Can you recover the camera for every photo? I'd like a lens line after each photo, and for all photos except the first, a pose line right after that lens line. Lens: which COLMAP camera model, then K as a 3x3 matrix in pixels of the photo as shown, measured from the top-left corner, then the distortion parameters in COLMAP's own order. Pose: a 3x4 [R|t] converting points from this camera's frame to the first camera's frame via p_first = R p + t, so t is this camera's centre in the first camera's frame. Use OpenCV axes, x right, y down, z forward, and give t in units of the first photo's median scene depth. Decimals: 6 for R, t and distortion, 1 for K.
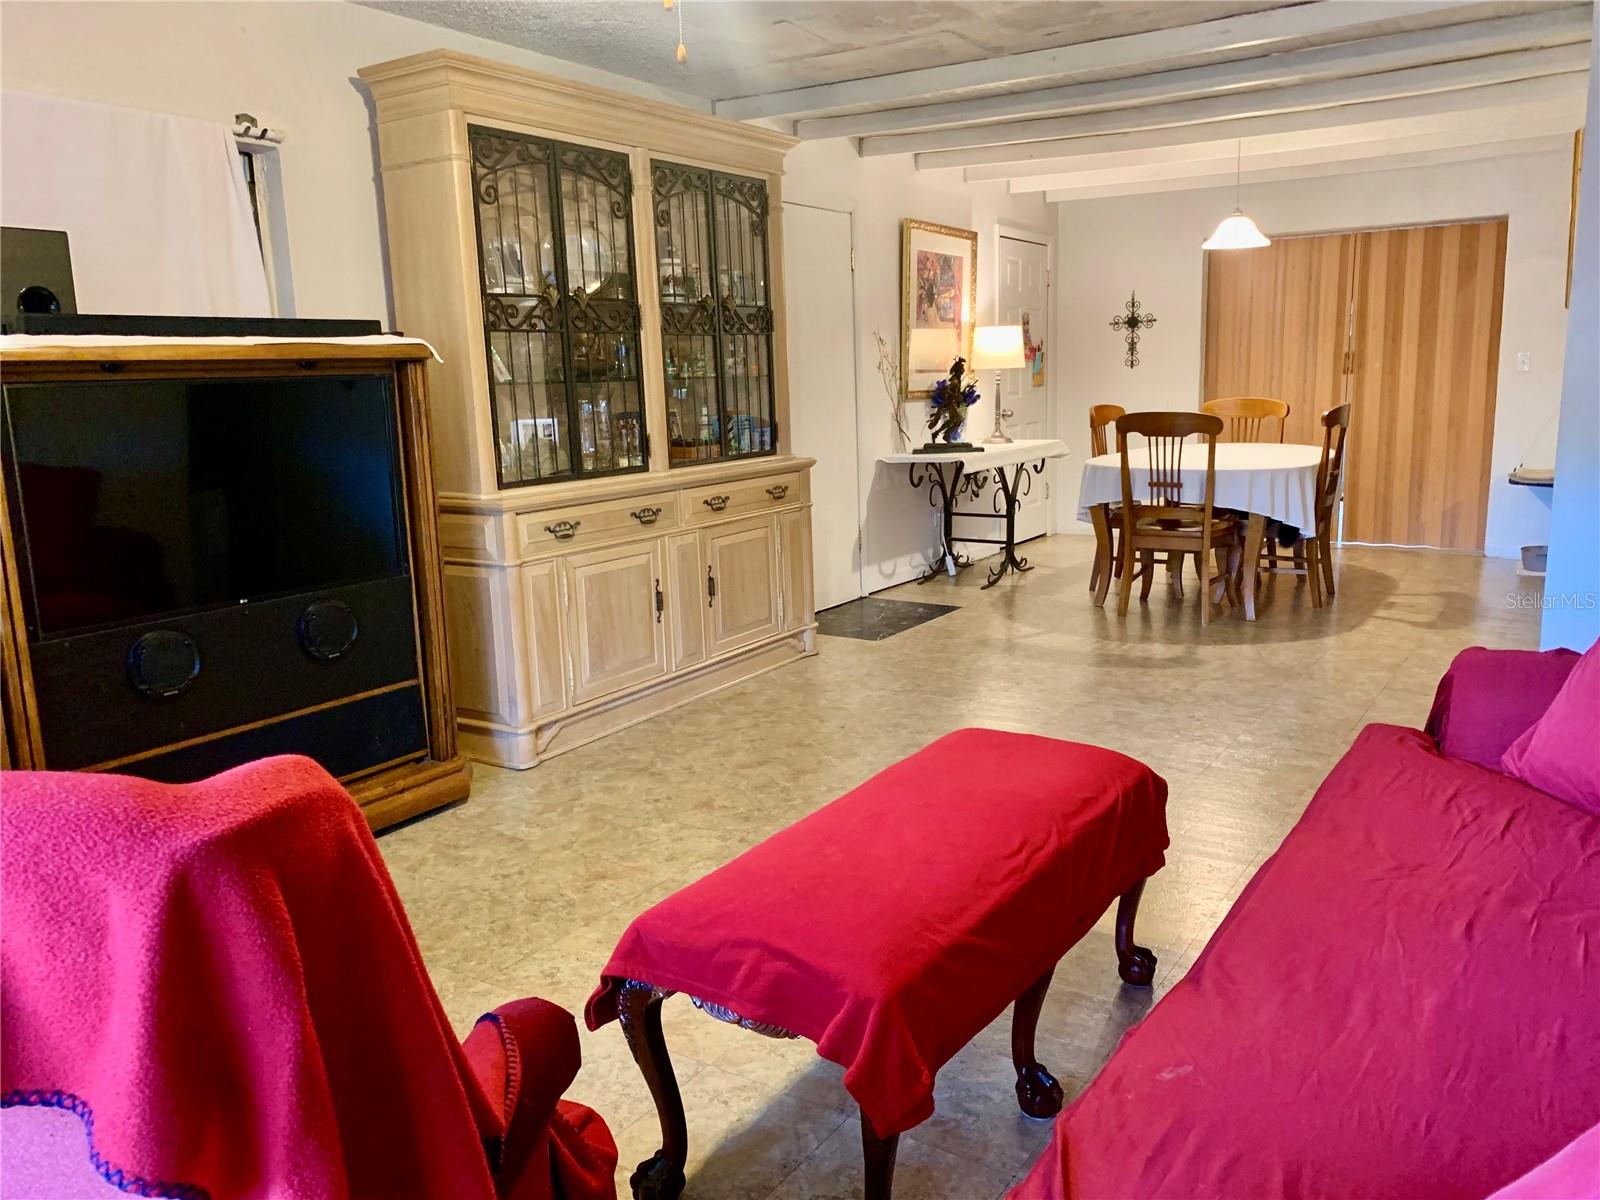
lens RADIAL K [[1241.1, 0, 815.4], [0, 1241.1, 593.1], [0, 0, 1]] dist [0.051425, -0.059696]
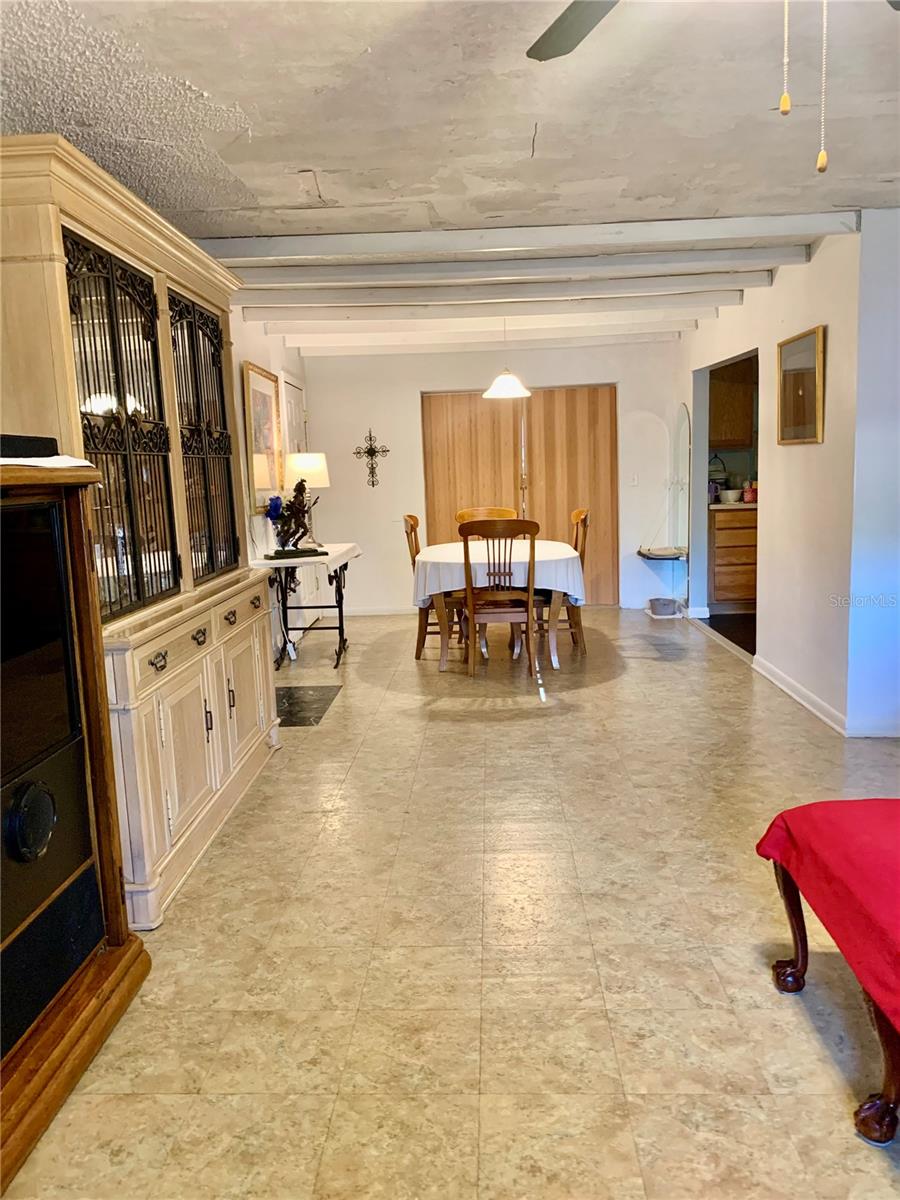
lens RADIAL K [[930.8, 0, 451.8], [0, 930.8, 599.7], [0, 0, 1]] dist [0.051425, -0.059696]
pose [[0.856099, -0.077332, 0.510993, -0.267565], [0.107961, 0.993687, -0.030493, -0.037199], [-0.505409, 0.081272, 0.859044, 0.199301]]
